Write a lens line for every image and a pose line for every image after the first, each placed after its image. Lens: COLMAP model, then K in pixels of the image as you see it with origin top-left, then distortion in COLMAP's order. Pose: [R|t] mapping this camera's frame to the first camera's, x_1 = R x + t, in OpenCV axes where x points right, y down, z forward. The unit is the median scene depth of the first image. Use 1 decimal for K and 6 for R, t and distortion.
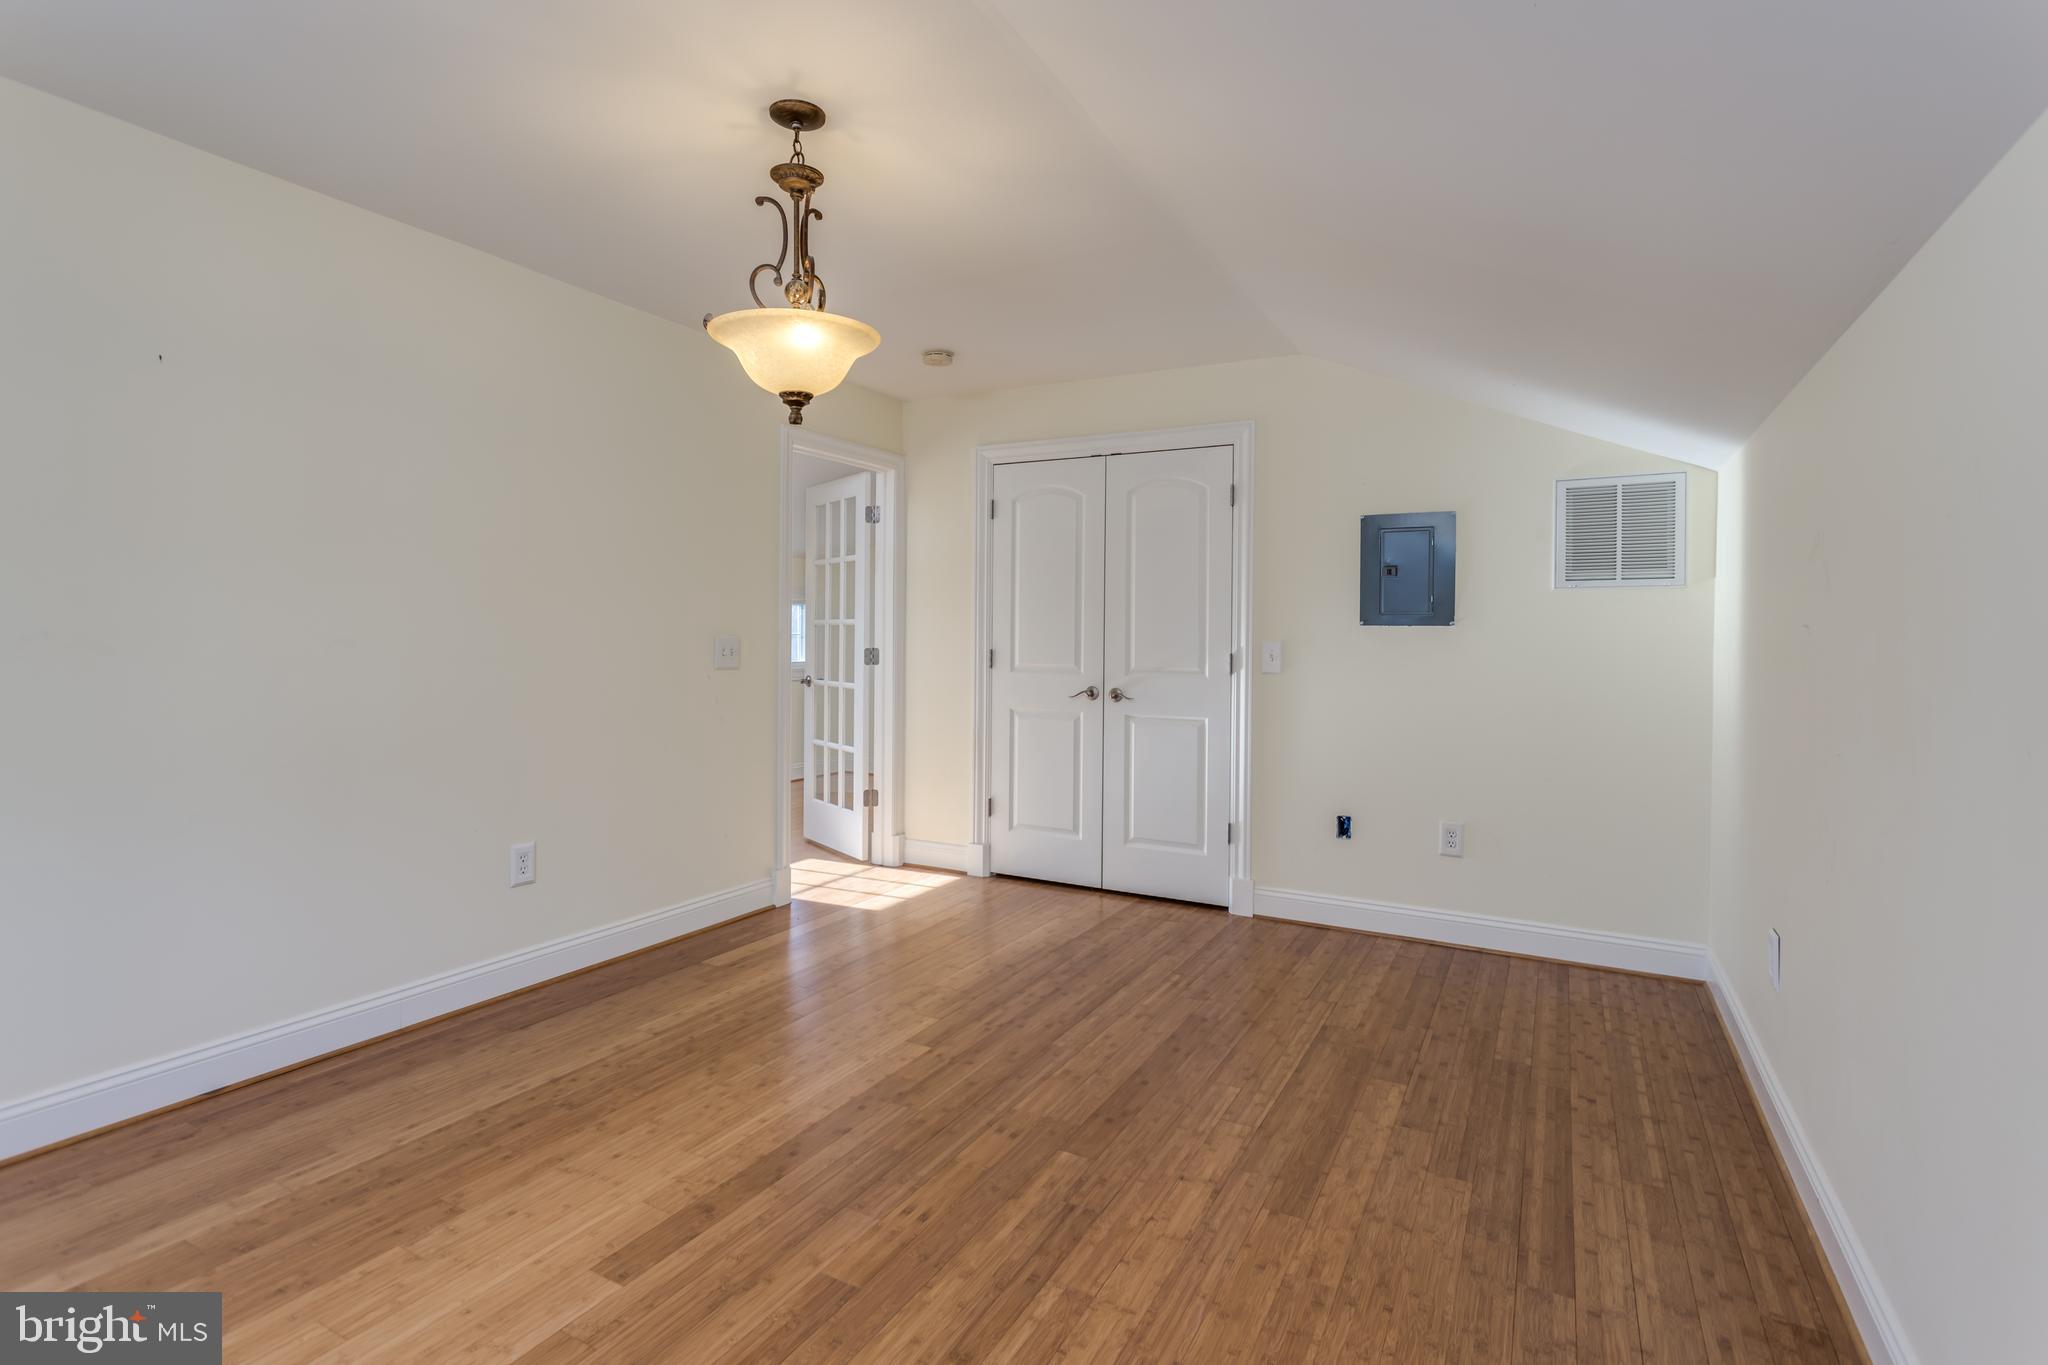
lens RADIAL K [[992.4, 0, 1023.1], [0, 992.4, 641.8], [0, 0, 1]] dist [0.000327, 0.000418]
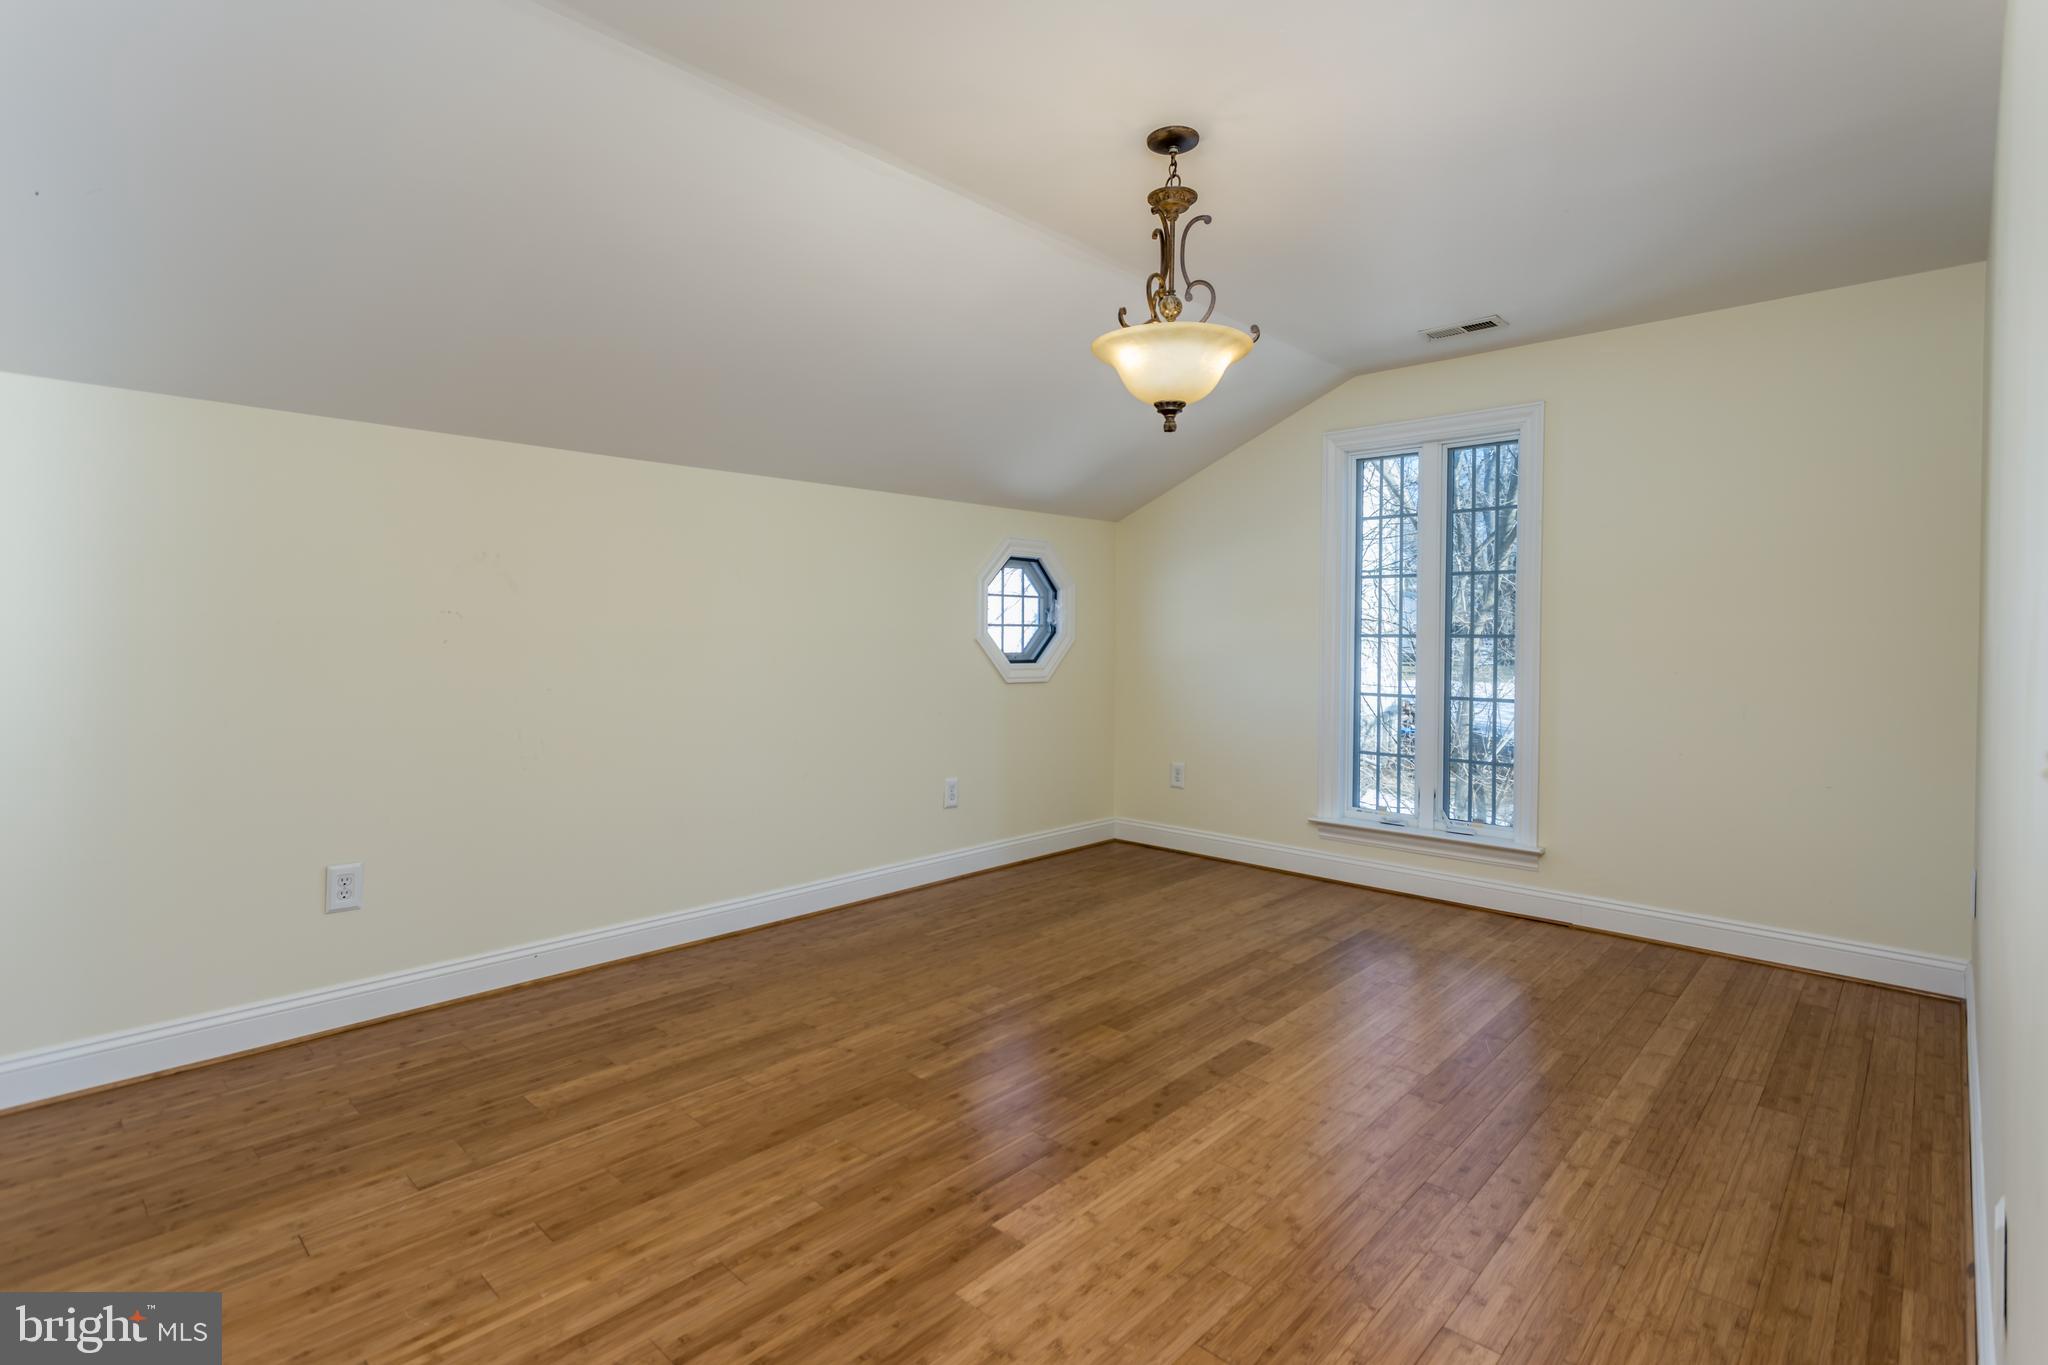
lens RADIAL K [[992.4, 0, 1023.1], [0, 992.4, 641.8], [0, 0, 1]] dist [0.000327, 0.000418]
pose [[-0.968858, -0.020592, 0.246758, -0.319012], [-0.016906, 0.999712, 0.017046, -0.009696], [-0.247037, 0.012344, -0.968927, 1.921847]]
